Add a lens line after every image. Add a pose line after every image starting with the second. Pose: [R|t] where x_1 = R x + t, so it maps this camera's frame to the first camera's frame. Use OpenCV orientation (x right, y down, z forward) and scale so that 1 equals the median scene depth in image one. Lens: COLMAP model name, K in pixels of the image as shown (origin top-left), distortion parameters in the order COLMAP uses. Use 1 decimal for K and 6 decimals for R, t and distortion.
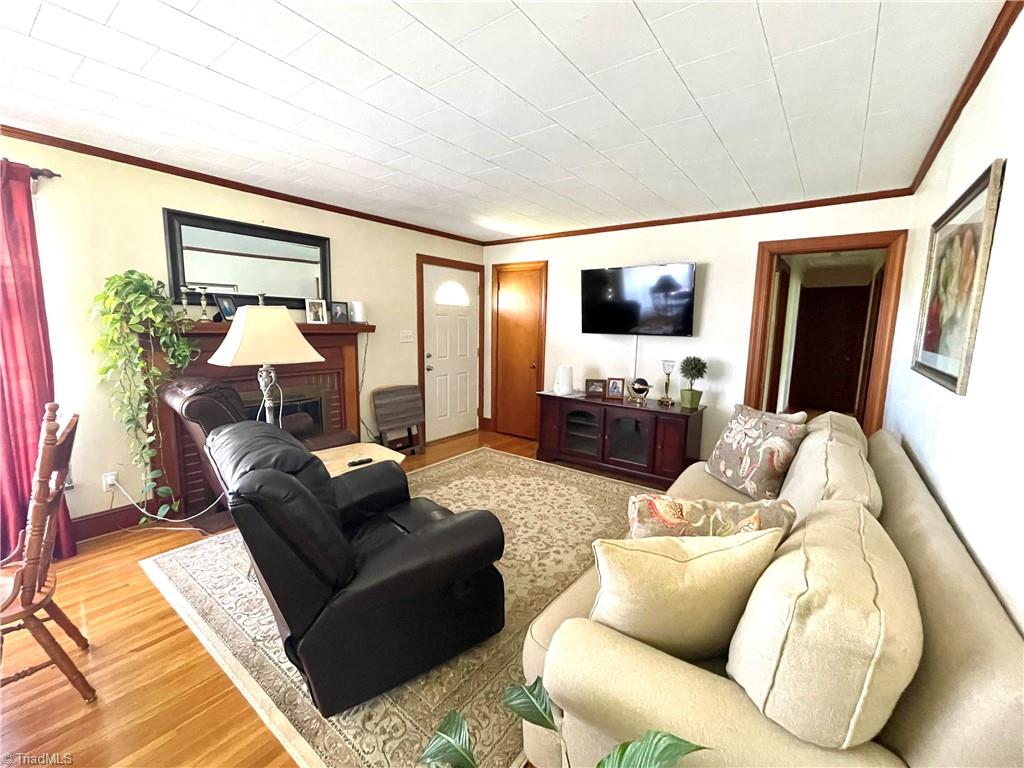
lens RADIAL K [[424.8, 0, 512.0], [0, 424.8, 384.0], [0, 0, 1]] dist [0.001681, 0.000054]
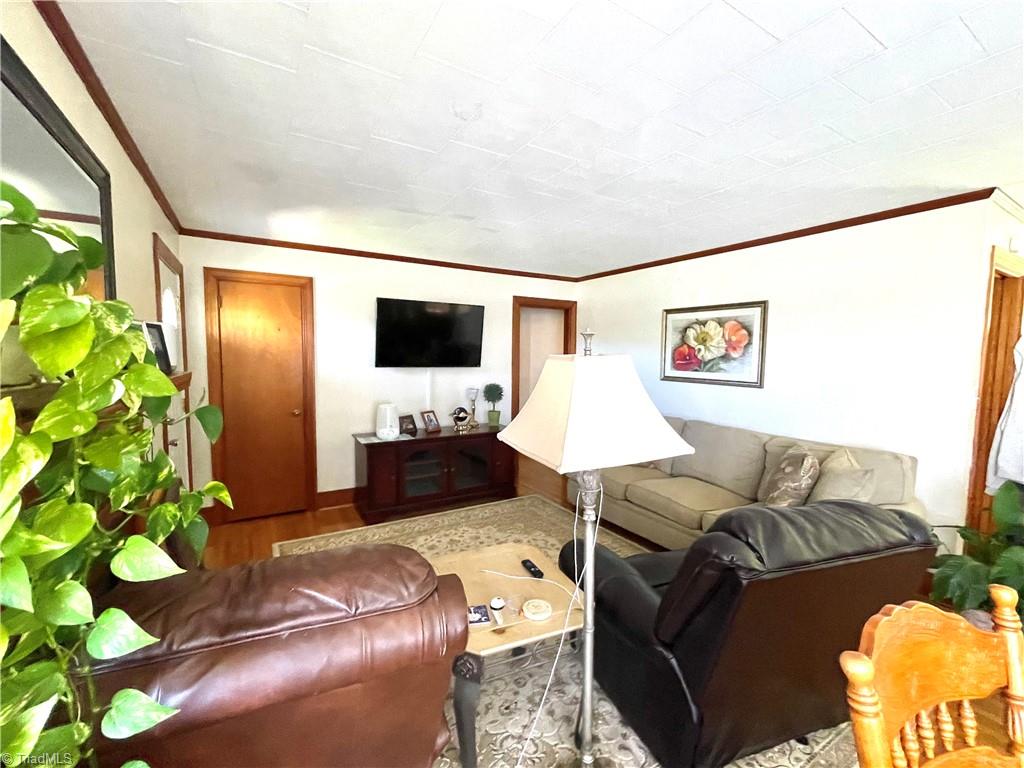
lens RADIAL K [[433.1, 0, 506.7], [0, 433.1, 382.9], [0, 0, 1]] dist [0.002816, 0.000191]
pose [[0.383319, -0.076284, 0.920460, -0.676768], [0.126908, 0.991481, 0.029320, -0.095344], [-0.914856, 0.105575, 0.389734, 0.481600]]
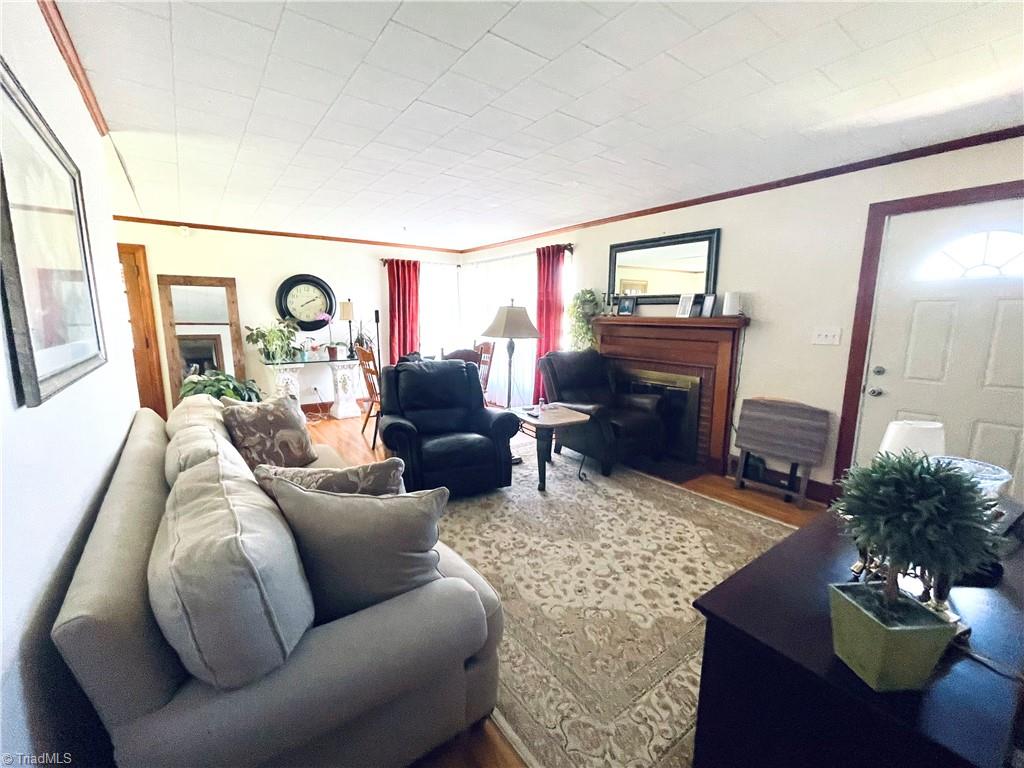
lens RADIAL K [[433.1, 0, 506.7], [0, 433.1, 382.9], [0, 0, 1]] dist [0.002816, 0.000191]
pose [[-0.283075, 0.130718, -0.950148, 0.669757], [-0.146342, 0.973182, 0.177486, -0.104493], [0.947868, 0.189288, -0.256353, 0.843884]]
